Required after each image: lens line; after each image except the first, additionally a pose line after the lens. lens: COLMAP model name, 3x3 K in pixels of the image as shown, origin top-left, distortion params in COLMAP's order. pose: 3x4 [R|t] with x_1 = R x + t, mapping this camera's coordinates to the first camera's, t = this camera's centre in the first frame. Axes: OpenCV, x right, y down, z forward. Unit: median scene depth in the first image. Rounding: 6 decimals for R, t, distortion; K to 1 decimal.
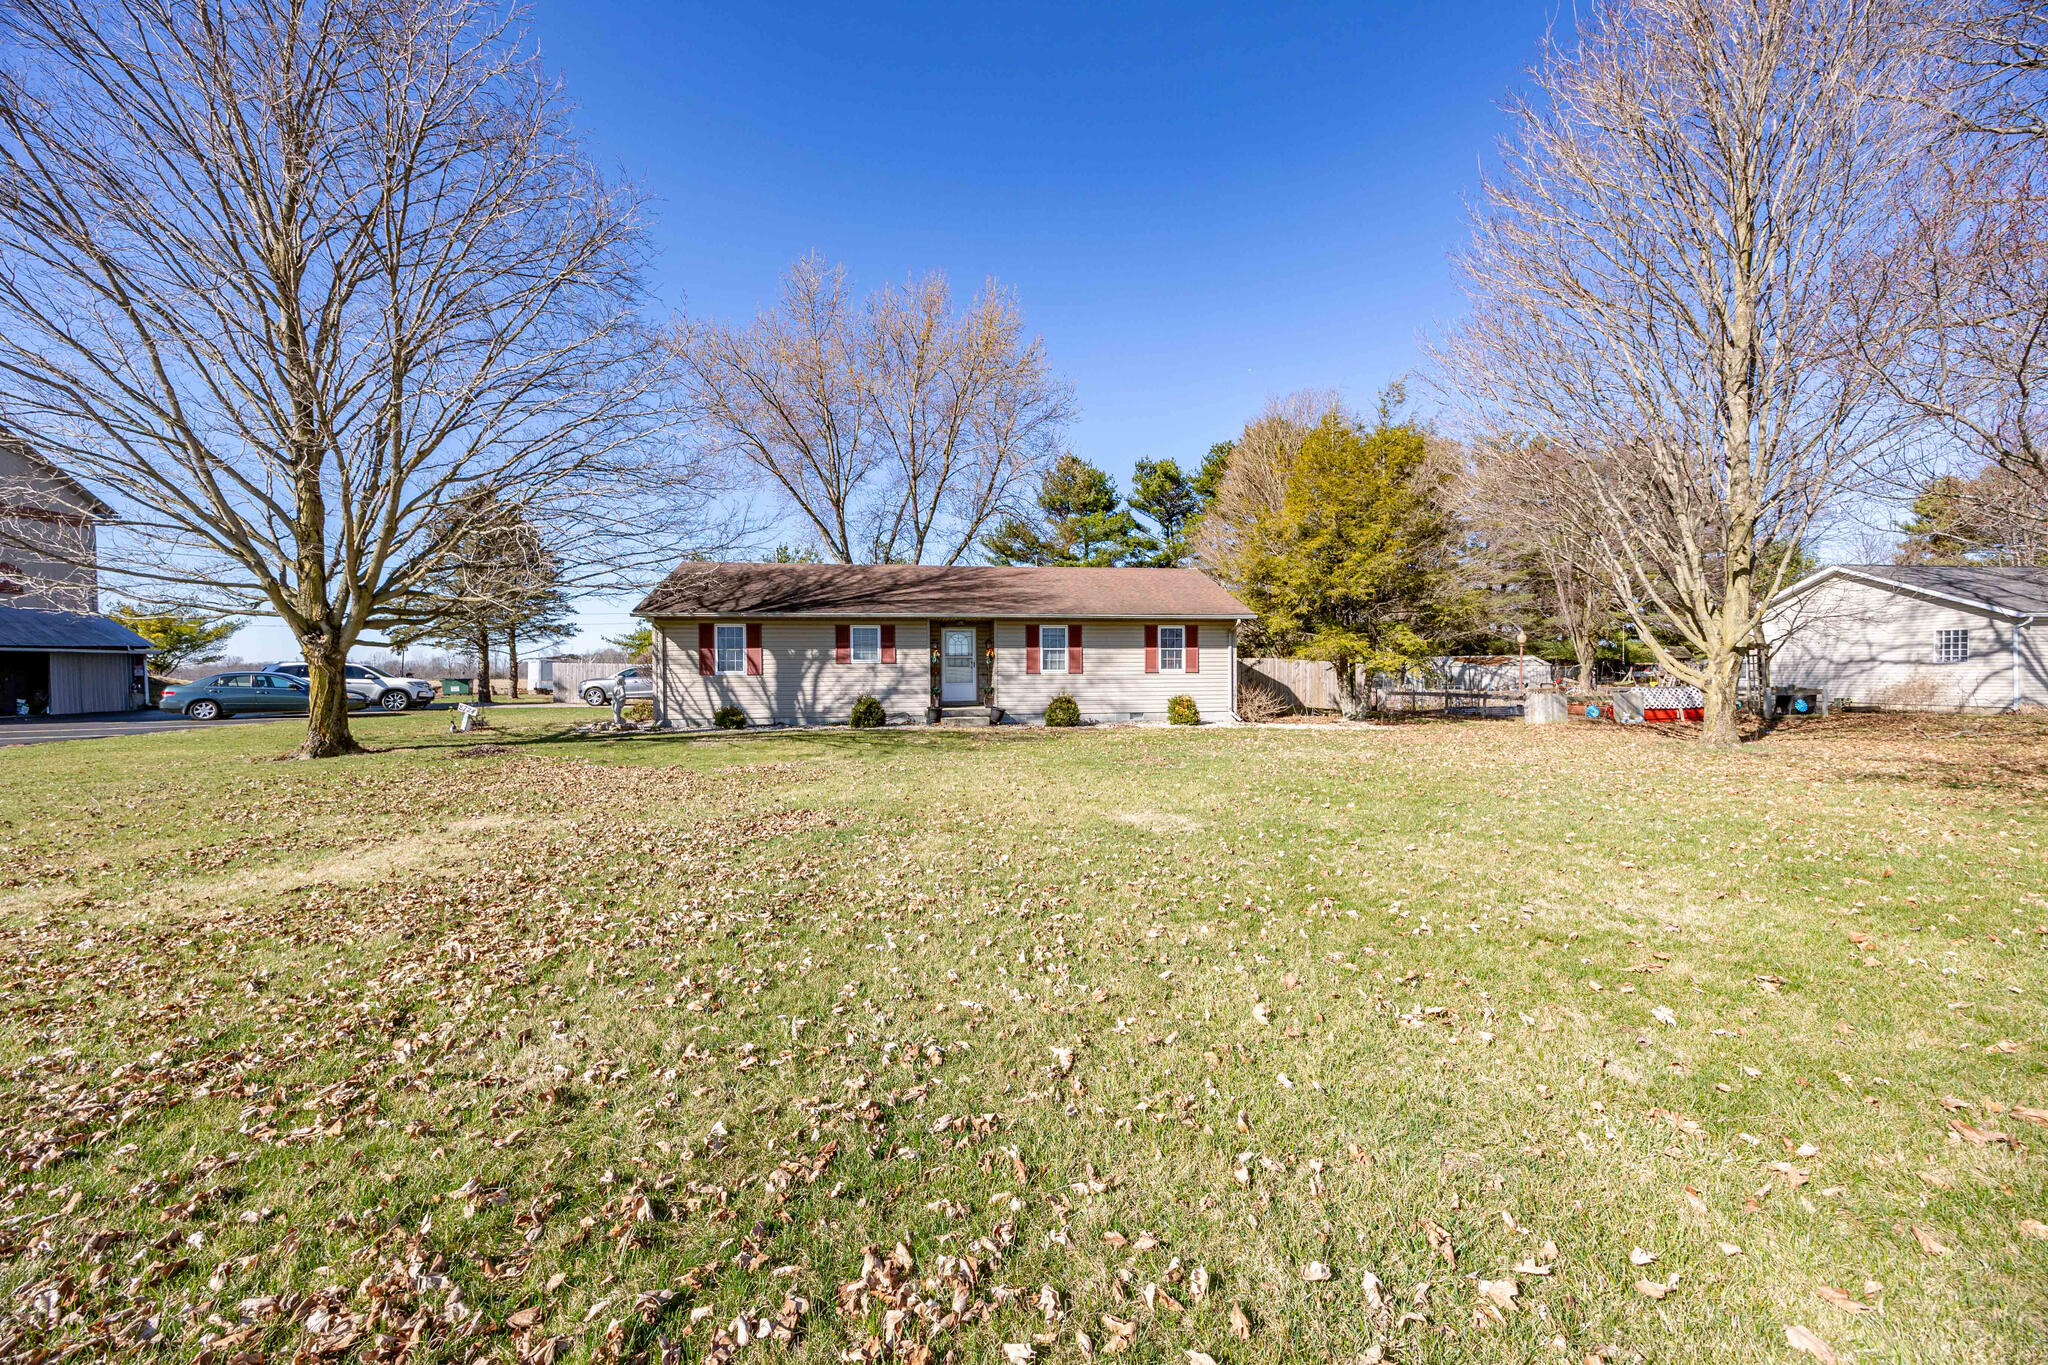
lens RADIAL K [[773.8, 0, 1034.7], [0, 773.8, 682.7], [0, 0, 1]] dist [0.001210, 0.000102]
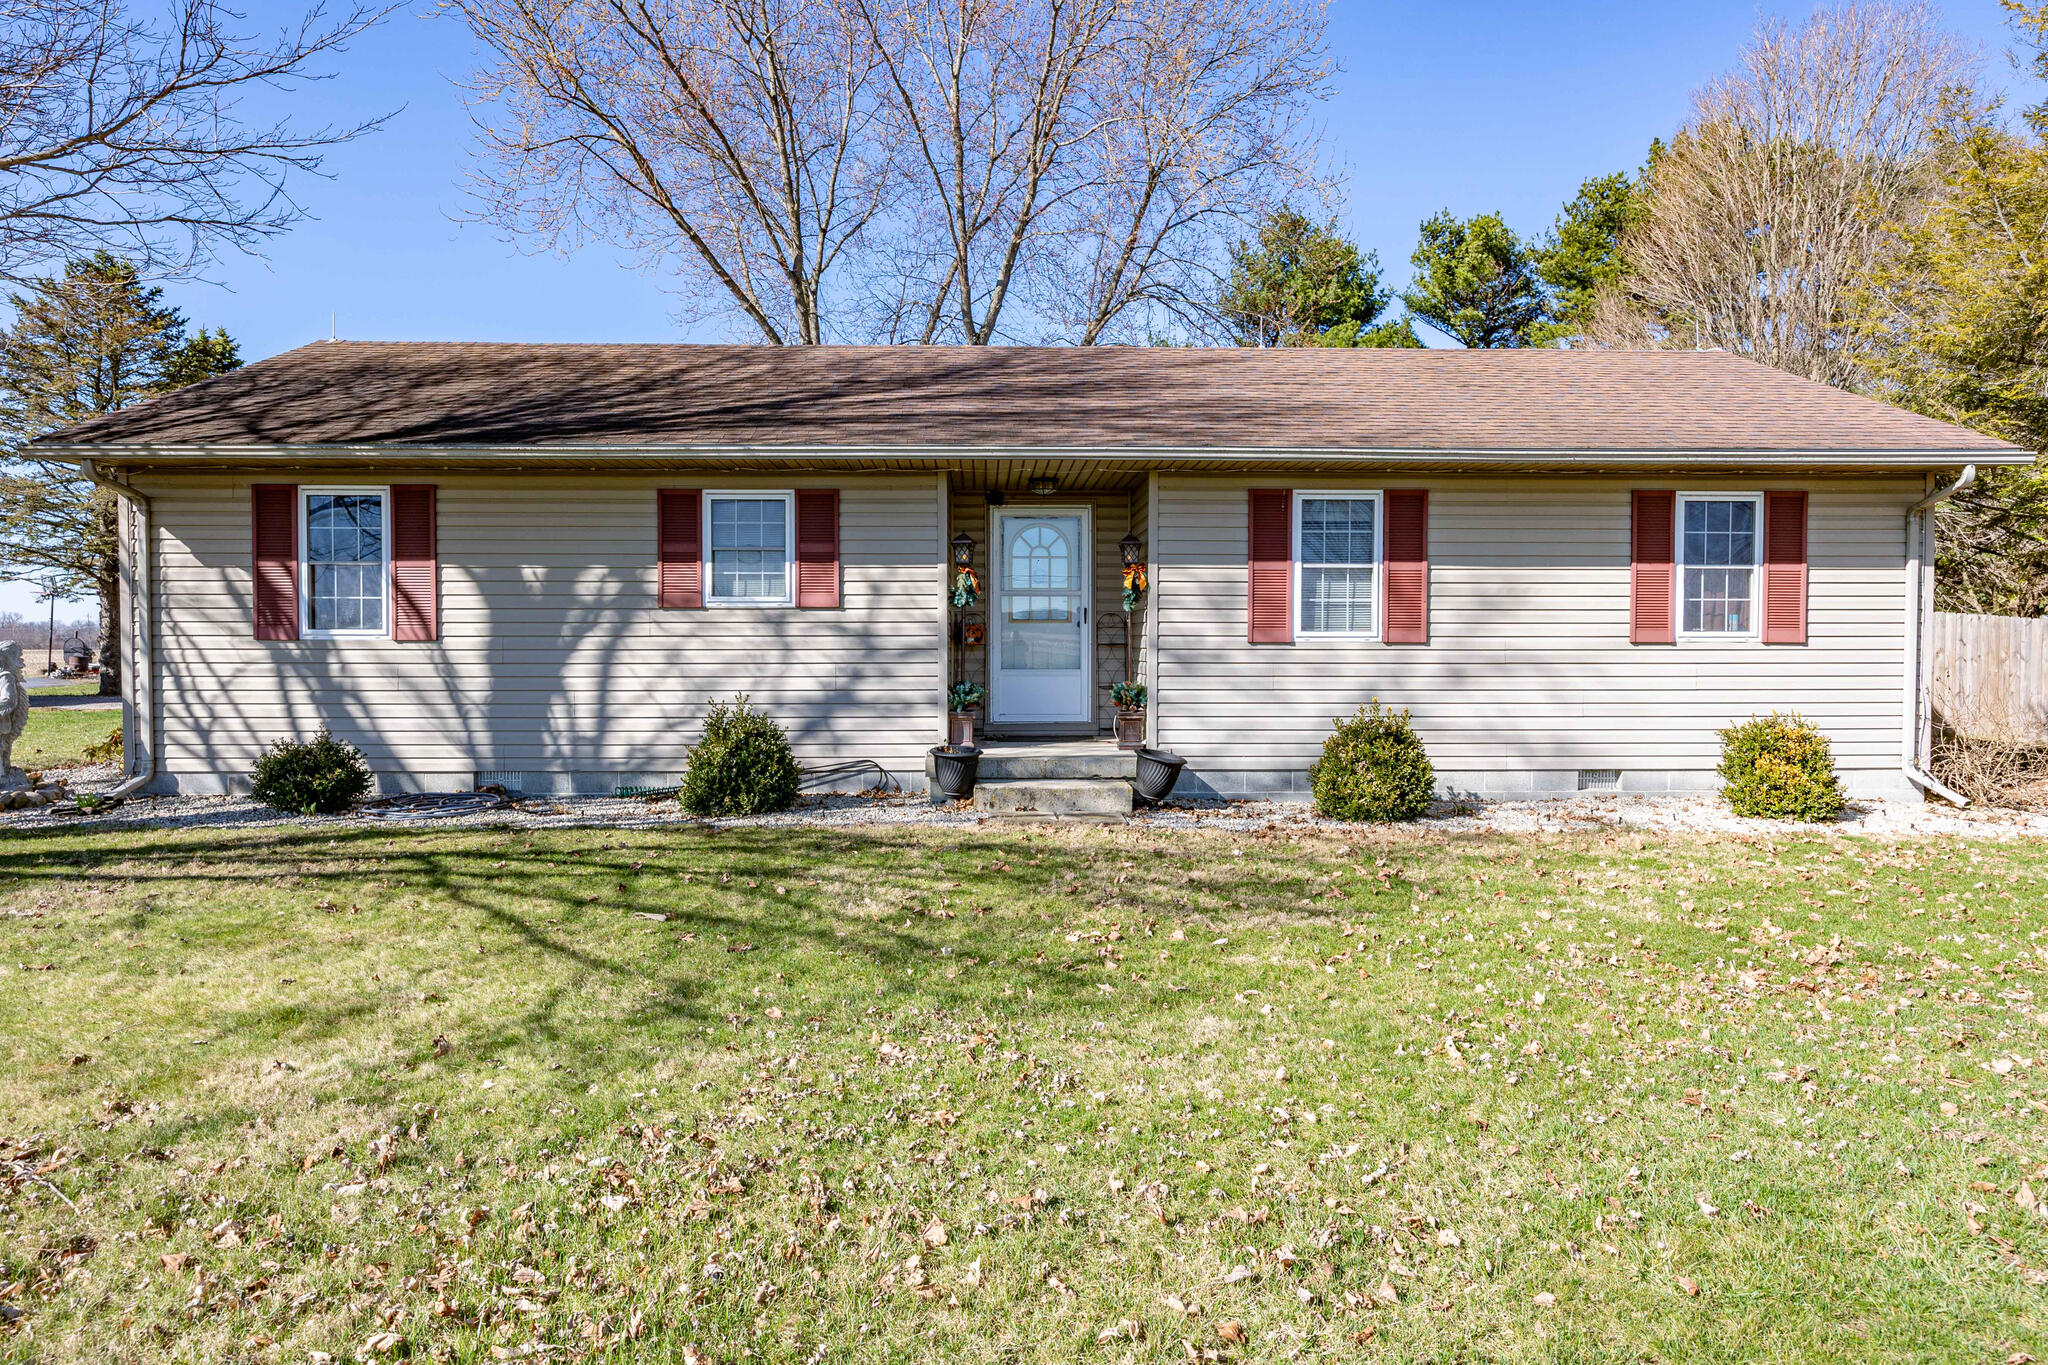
lens RADIAL K [[1276.8, 0, 1025.4], [0, 1276.8, 683.3], [0, 0, 1]] dist [0.004488, -0.000065]
pose [[0.991362, 0.009351, -0.130821, -0.033093], [-0.007428, 0.999857, 0.015175, -0.002925], [0.130944, -0.014072, 0.991290, 0.470910]]
